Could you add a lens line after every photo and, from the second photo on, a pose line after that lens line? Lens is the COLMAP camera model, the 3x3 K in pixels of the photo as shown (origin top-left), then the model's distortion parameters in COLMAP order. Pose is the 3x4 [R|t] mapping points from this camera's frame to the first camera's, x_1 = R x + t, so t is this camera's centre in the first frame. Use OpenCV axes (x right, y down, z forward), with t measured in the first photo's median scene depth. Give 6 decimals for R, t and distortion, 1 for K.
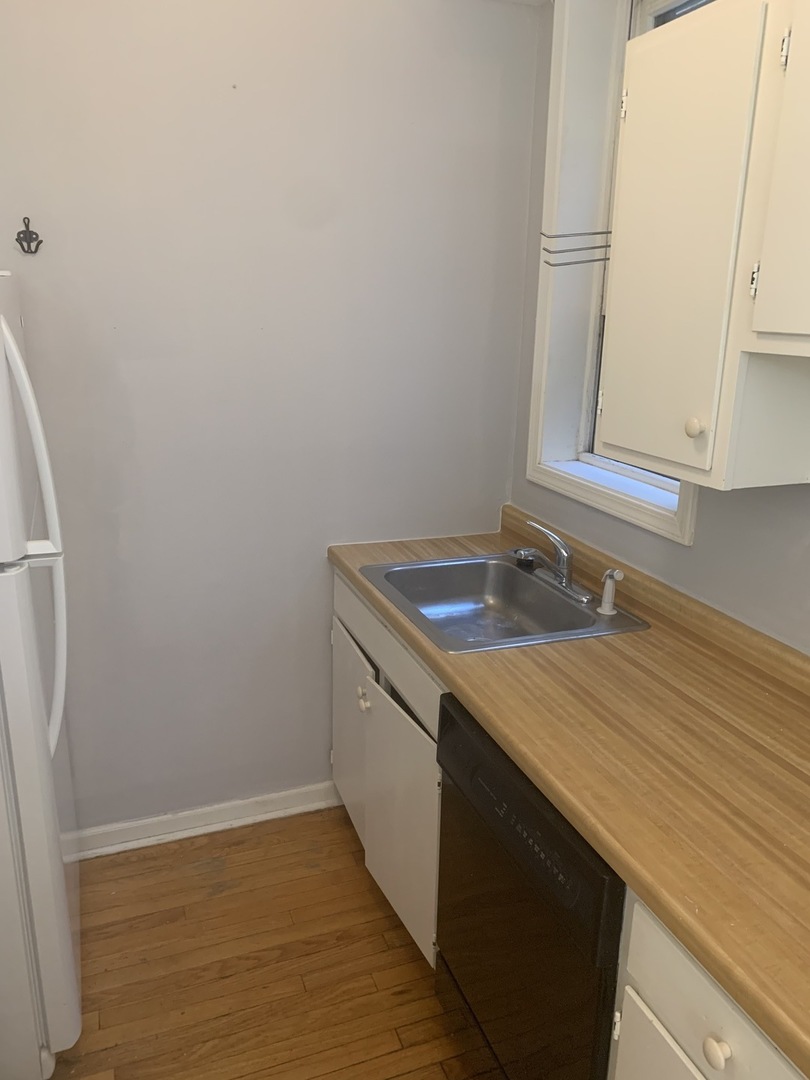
lens RADIAL K [[819.0, 0, 410.1], [0, 819.0, 530.3], [0, 0, 1]] dist [0.041112, -0.044712]
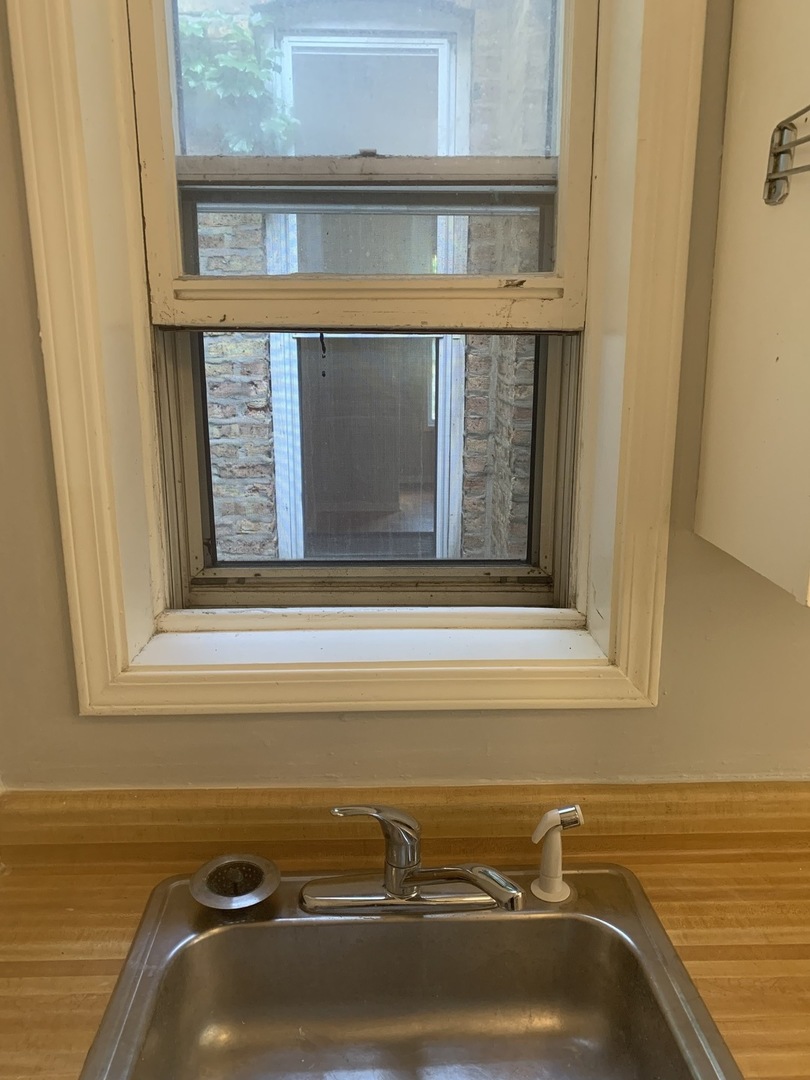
lens RADIAL K [[819.0, 0, 404.7], [0, 819.0, 532.7], [0, 0, 1]] dist [0.041112, -0.044712]
pose [[0.324979, -0.228125, 0.917795, -0.217386], [0.261744, 0.954258, 0.144507, -0.217898], [-0.908779, 0.193265, 0.369824, 0.873393]]
